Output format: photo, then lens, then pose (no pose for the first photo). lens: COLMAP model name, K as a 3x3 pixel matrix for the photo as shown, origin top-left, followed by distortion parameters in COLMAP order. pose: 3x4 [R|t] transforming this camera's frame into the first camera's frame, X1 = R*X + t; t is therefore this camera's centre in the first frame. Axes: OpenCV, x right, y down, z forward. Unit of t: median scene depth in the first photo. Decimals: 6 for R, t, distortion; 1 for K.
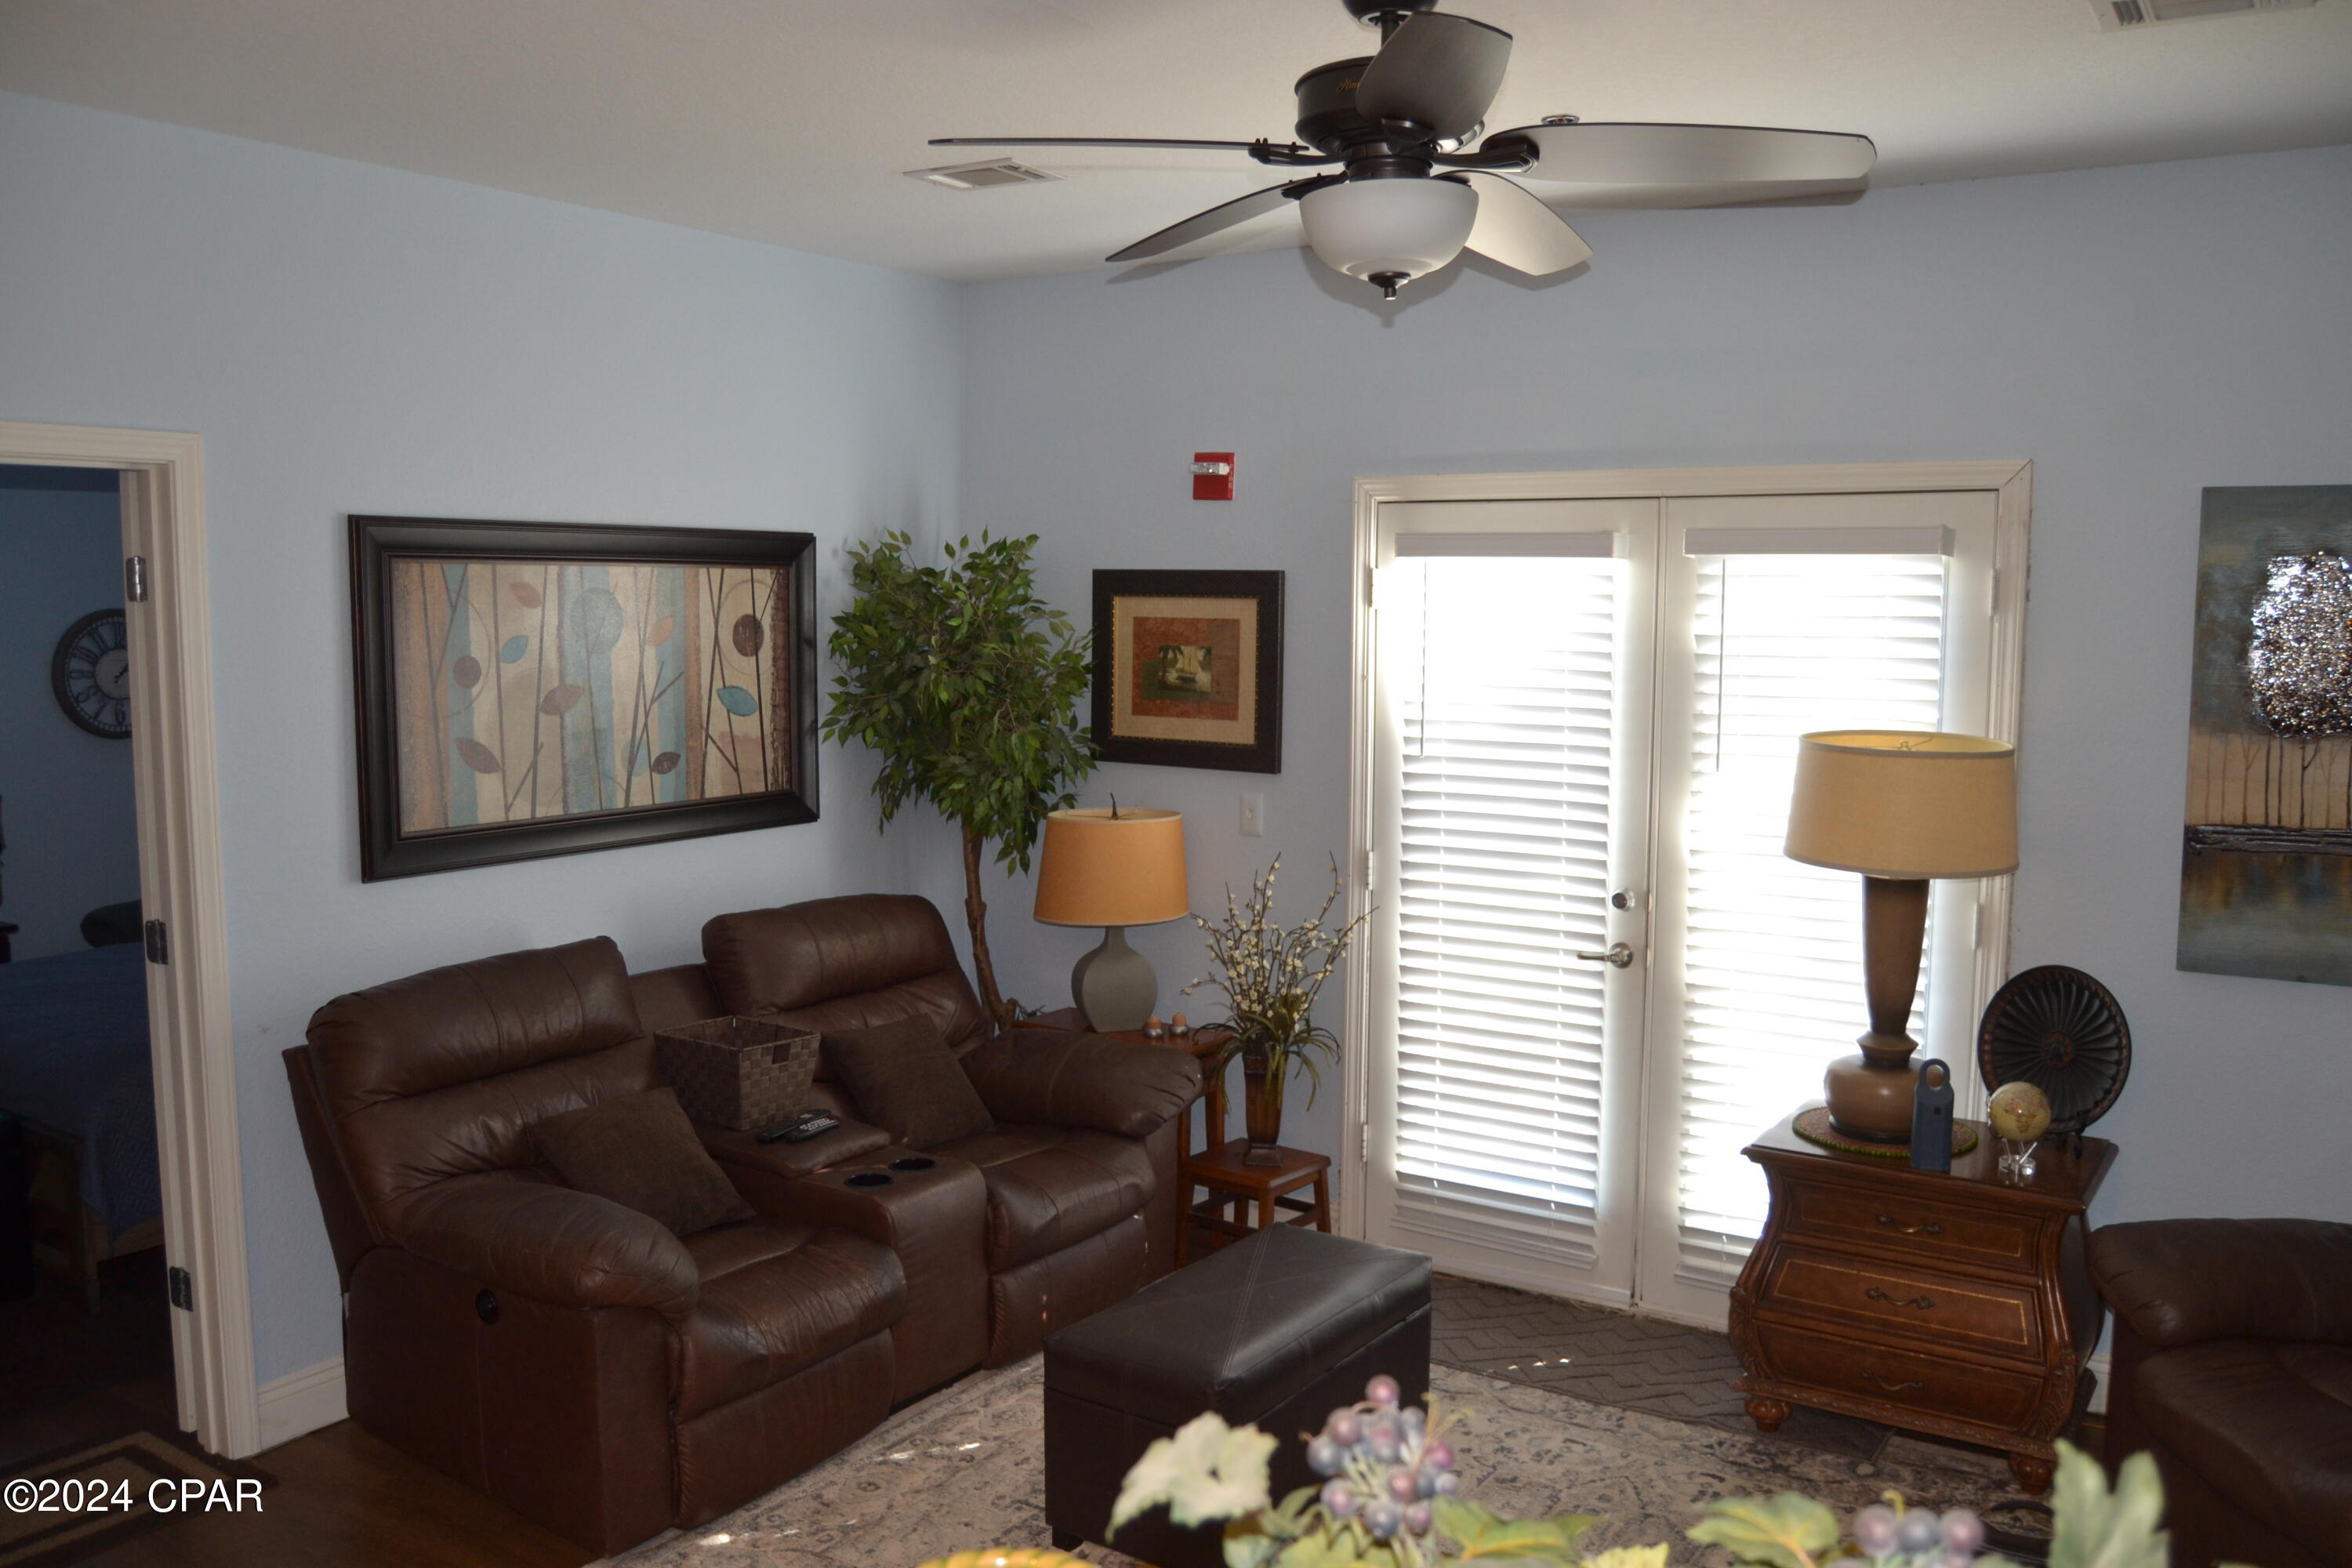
lens RADIAL K [[1871.2, 0, 1176.0], [0, 1871.2, 784.0], [0, 0, 1]] dist [-0.094268, 0.038313]
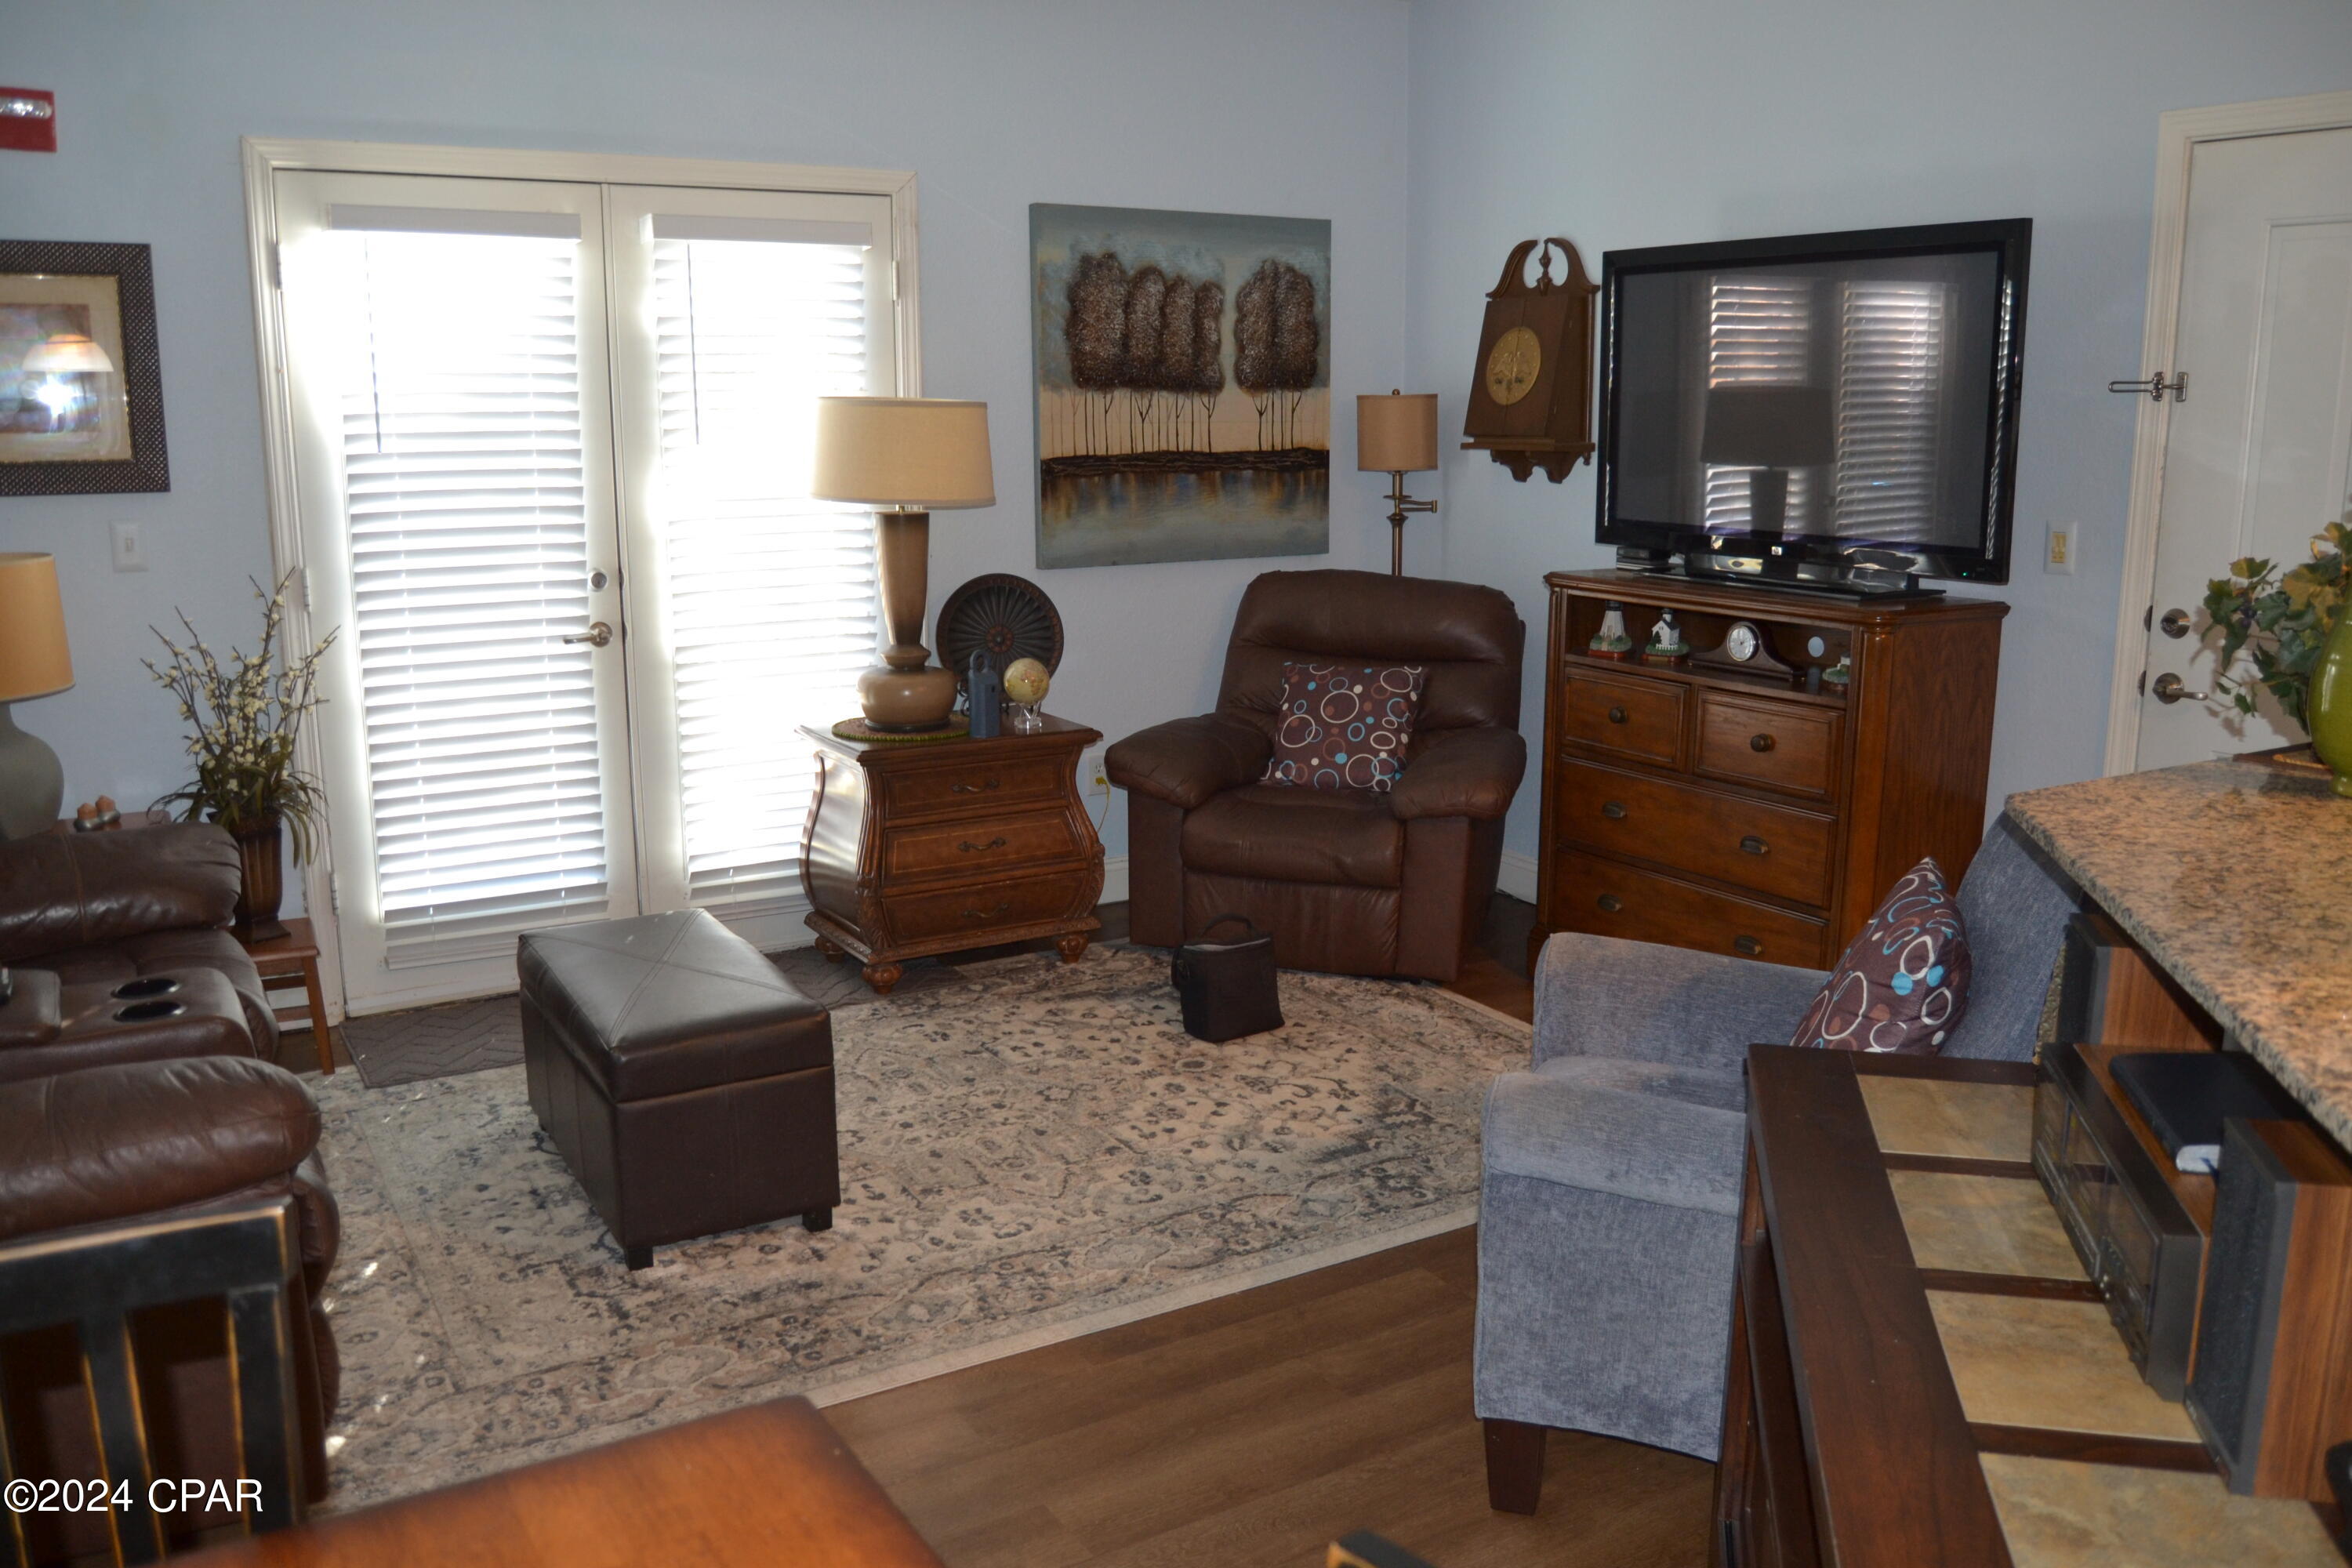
lens RADIAL K [[1871.2, 0, 1176.0], [0, 1871.2, 784.0], [0, 0, 1]] dist [-0.094268, 0.038313]
pose [[0.425480, -0.186978, 0.885441, -0.553677], [0.091763, 0.982294, 0.163336, 0.035139], [-0.900303, 0.011754, 0.435104, 0.264941]]
